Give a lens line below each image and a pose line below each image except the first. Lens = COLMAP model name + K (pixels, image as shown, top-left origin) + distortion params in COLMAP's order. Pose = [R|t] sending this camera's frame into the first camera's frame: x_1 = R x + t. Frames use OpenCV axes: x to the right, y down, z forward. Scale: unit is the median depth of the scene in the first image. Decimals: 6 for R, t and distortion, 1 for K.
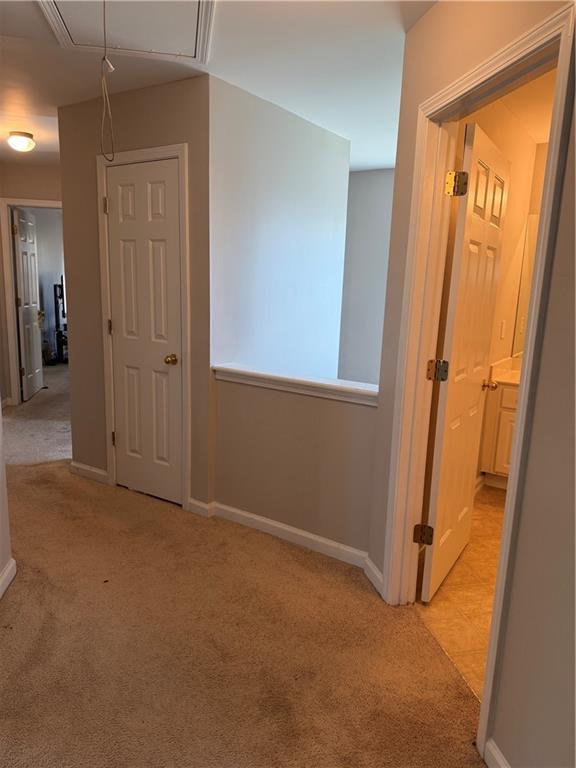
lens RADIAL K [[547.9, 0, 288.3], [0, 547.9, 387.2], [0, 0, 1]] dist [0.001393, -0.001053]
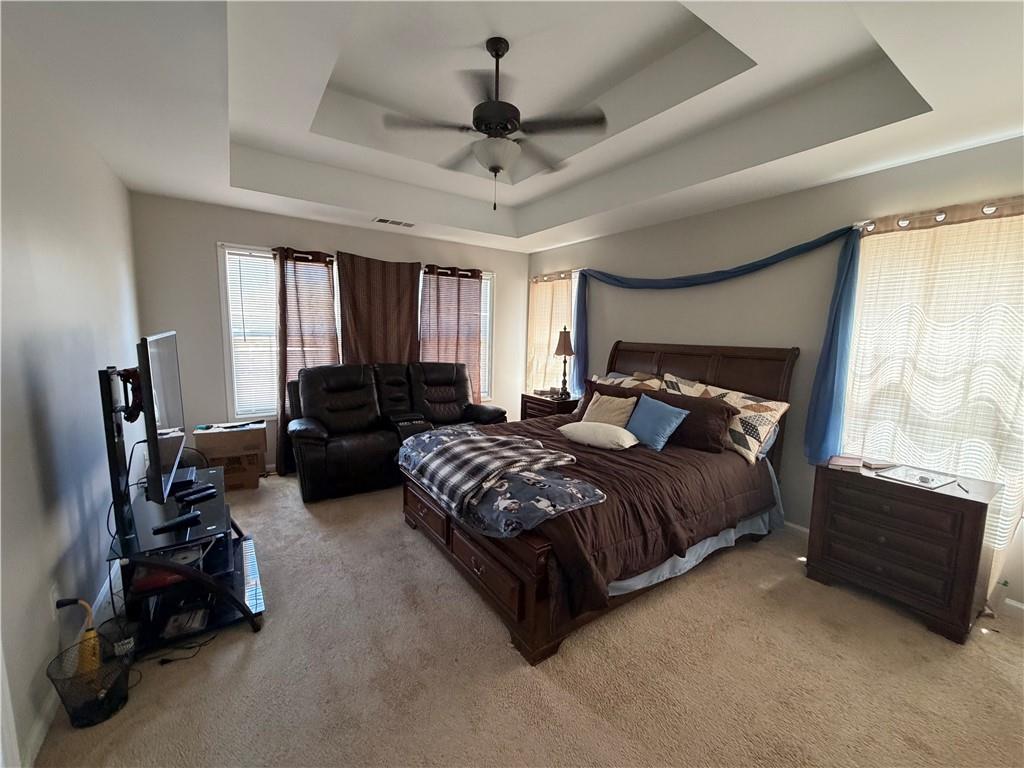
lens RADIAL K [[410.1, 0, 511.4], [0, 410.1, 384.2], [0, 0, 1]] dist [-0.000942, -0.000151]
pose [[0.919351, -0.068198, 0.387483, -0.327132], [0.087841, 0.995581, -0.033188, -0.156789], [-0.383507, 0.064549, 0.921279, 0.755372]]
